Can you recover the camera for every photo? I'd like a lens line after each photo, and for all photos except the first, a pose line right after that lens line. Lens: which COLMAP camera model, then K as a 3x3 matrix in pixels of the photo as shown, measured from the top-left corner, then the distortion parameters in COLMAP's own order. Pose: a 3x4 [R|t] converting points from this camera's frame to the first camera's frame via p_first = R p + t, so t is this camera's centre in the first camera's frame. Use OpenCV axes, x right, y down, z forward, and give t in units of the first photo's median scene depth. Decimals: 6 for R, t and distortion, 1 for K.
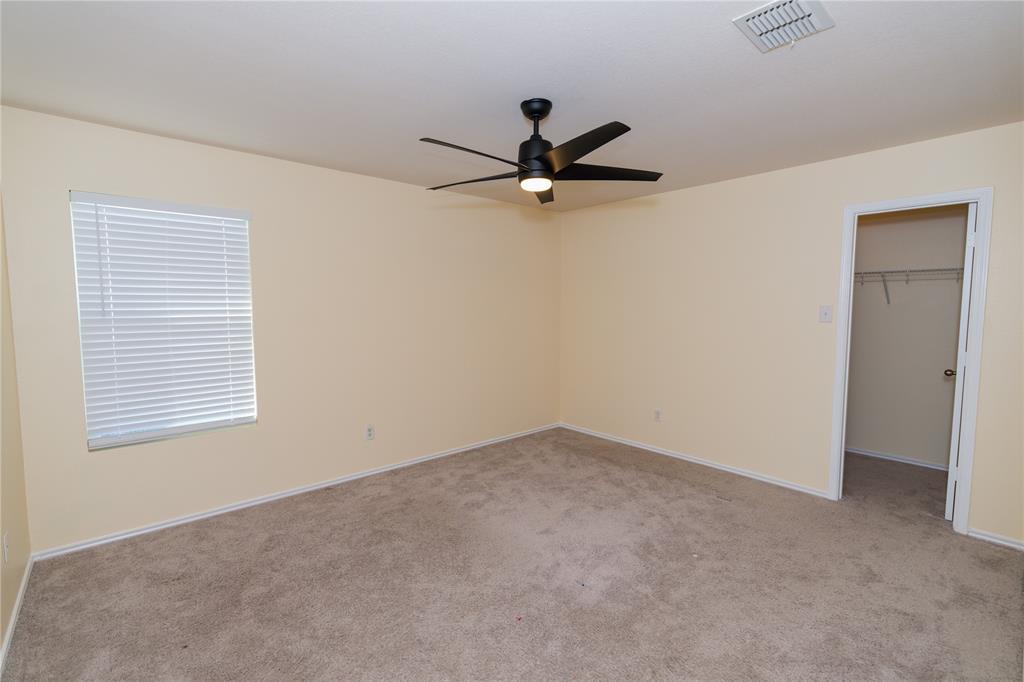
lens RADIAL K [[456.7, 0, 513.4], [0, 456.7, 338.6], [0, 0, 1]] dist [-0.003020, 0.000358]
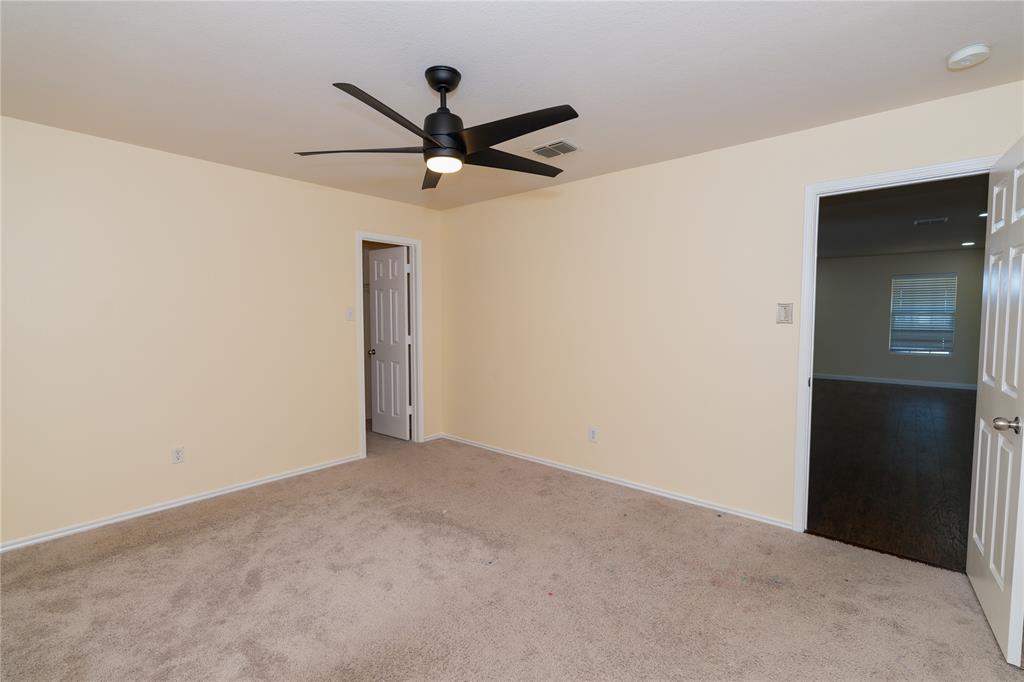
lens RADIAL K [[456.7, 0, 513.4], [0, 456.7, 338.6], [0, 0, 1]] dist [-0.003020, 0.000358]
pose [[-0.112458, -0.056340, 0.992058, -0.637424], [0.076144, 0.994967, 0.065136, -0.034750], [-0.990735, 0.082864, -0.107602, 0.730811]]
